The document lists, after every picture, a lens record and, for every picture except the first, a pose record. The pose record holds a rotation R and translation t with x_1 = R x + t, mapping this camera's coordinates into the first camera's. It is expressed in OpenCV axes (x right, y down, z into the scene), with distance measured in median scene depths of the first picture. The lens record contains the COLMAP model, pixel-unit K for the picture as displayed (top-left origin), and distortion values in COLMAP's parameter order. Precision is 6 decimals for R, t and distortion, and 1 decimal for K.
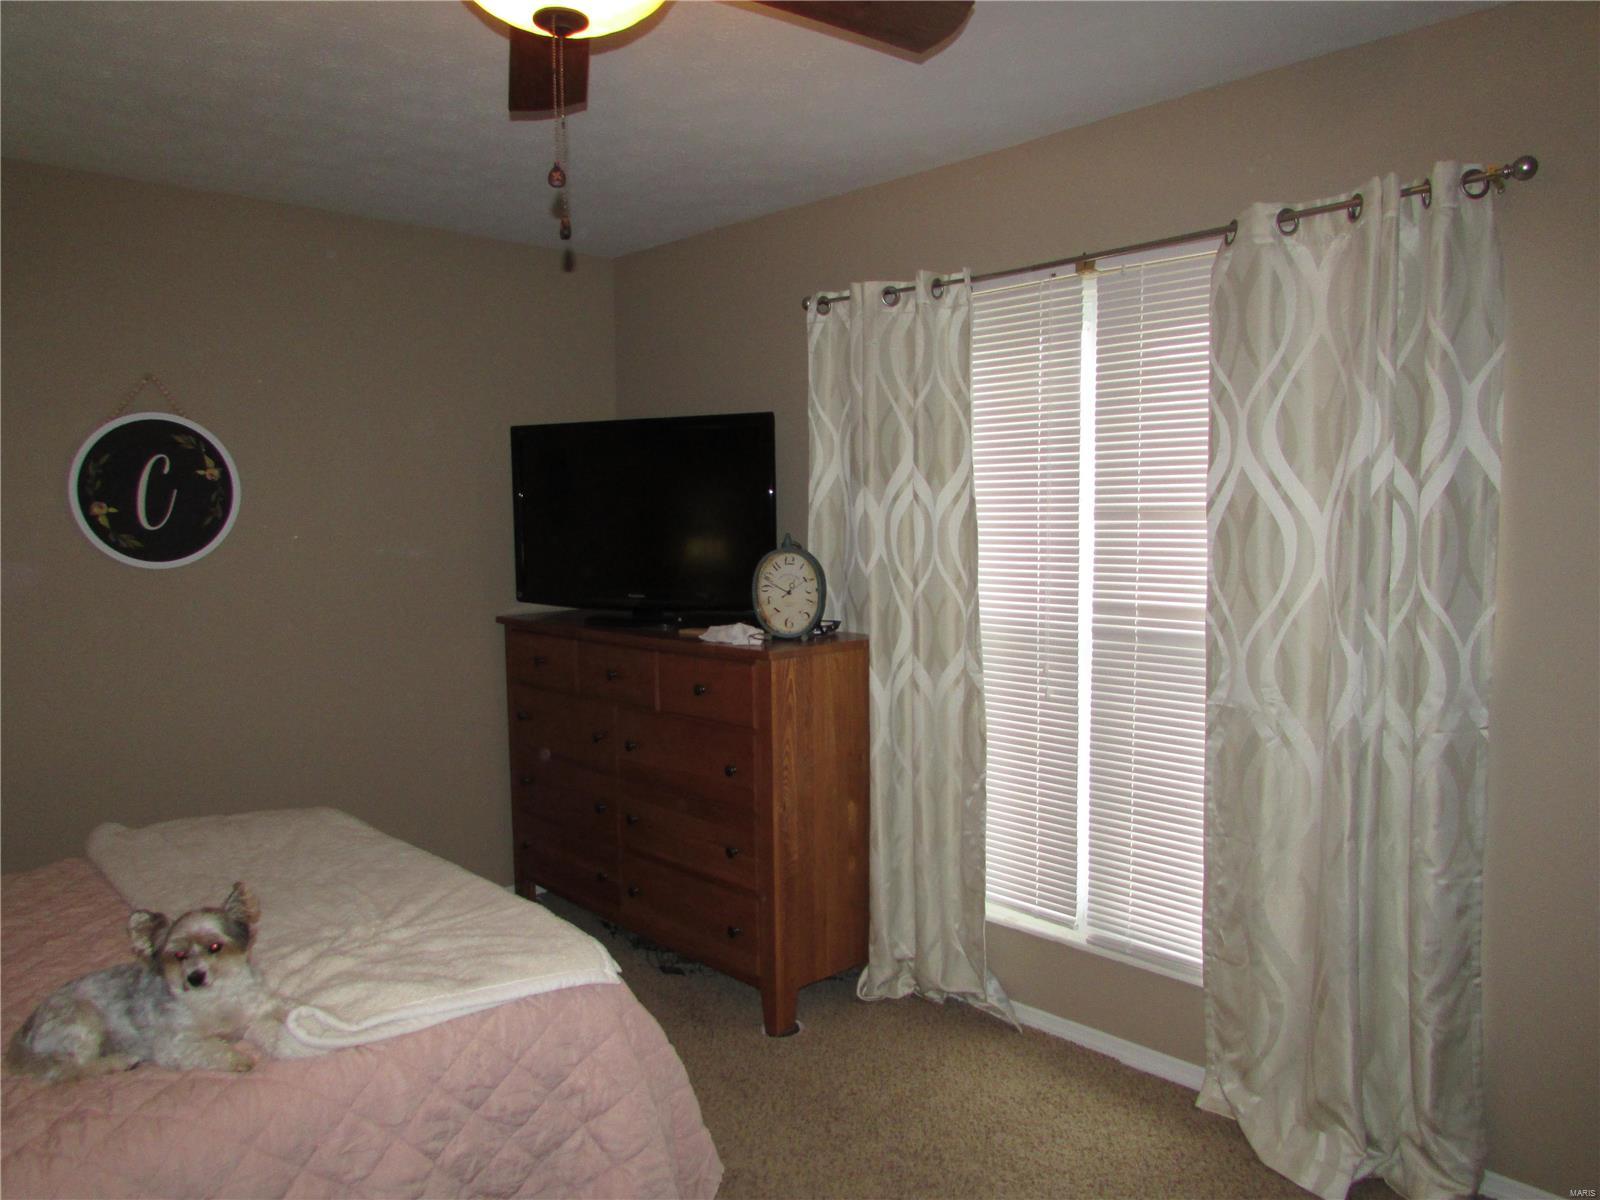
lens RADIAL K [[1165.7, 0, 800.0], [0, 1165.7, 600.0], [0, 0, 1]] dist [-0.007767, -0.000718]
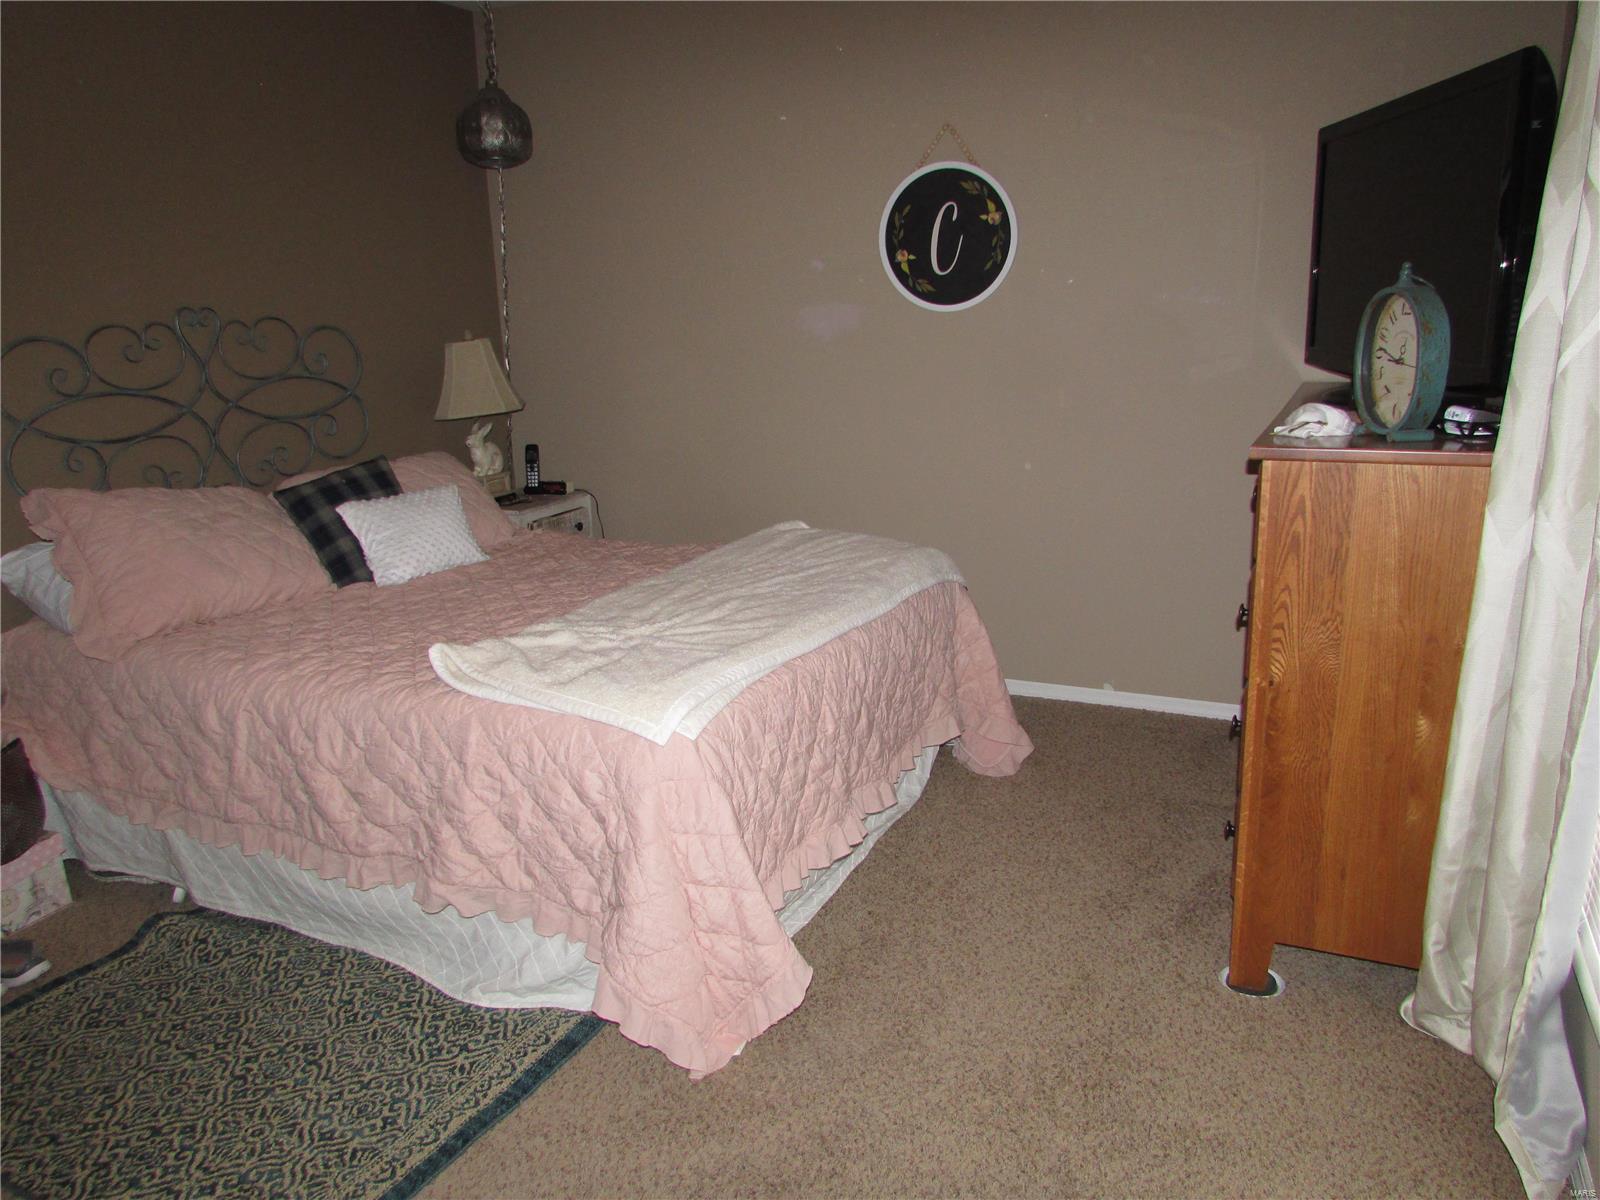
lens RADIAL K [[1165.7, 0, 800.0], [0, 1165.7, 600.0], [0, 0, 1]] dist [-0.007767, -0.000718]
pose [[0.349694, 0.233067, -0.907411, 0.468030], [-0.051100, 0.971865, 0.229929, -0.008423], [0.935469, -0.034036, 0.351765, 0.488289]]
